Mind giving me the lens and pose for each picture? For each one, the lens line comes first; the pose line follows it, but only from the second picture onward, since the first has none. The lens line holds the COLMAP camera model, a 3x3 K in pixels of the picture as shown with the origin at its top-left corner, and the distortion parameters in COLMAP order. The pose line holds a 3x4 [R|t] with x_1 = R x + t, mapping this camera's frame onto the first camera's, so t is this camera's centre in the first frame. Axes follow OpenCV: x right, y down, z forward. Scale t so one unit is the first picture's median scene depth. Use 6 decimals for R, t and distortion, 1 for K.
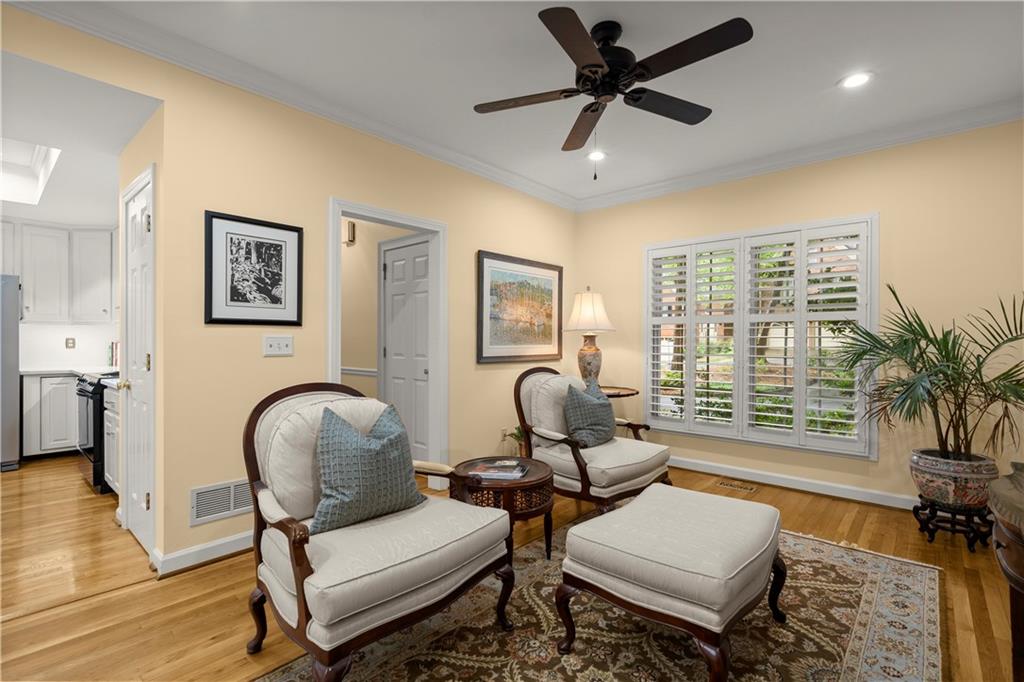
lens RADIAL K [[473.2, 0, 517.5], [0, 473.2, 343.6], [0, 0, 1]] dist [0.000672, 0.000288]
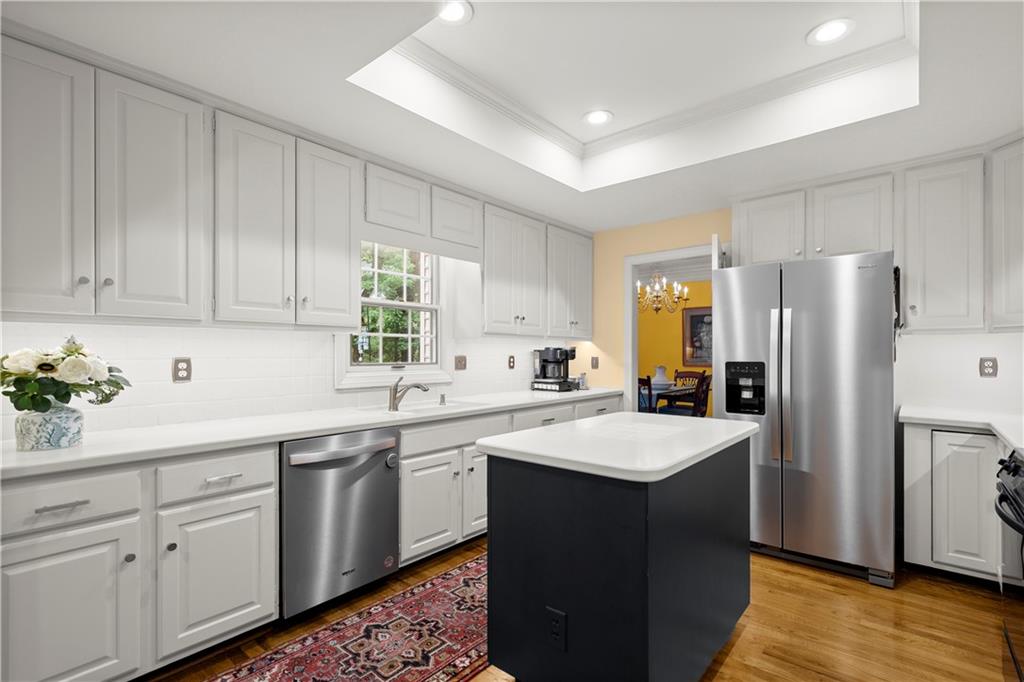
lens RADIAL K [[473.2, 0, 516.5], [0, 473.2, 347.6], [0, 0, 1]] dist [0.000672, 0.000288]
pose [[0.018230, -0.004533, -0.999824, -0.449486], [-0.004864, 0.999977, -0.004622, -0.020324], [0.999822, 0.004947, 0.018208, 0.491679]]
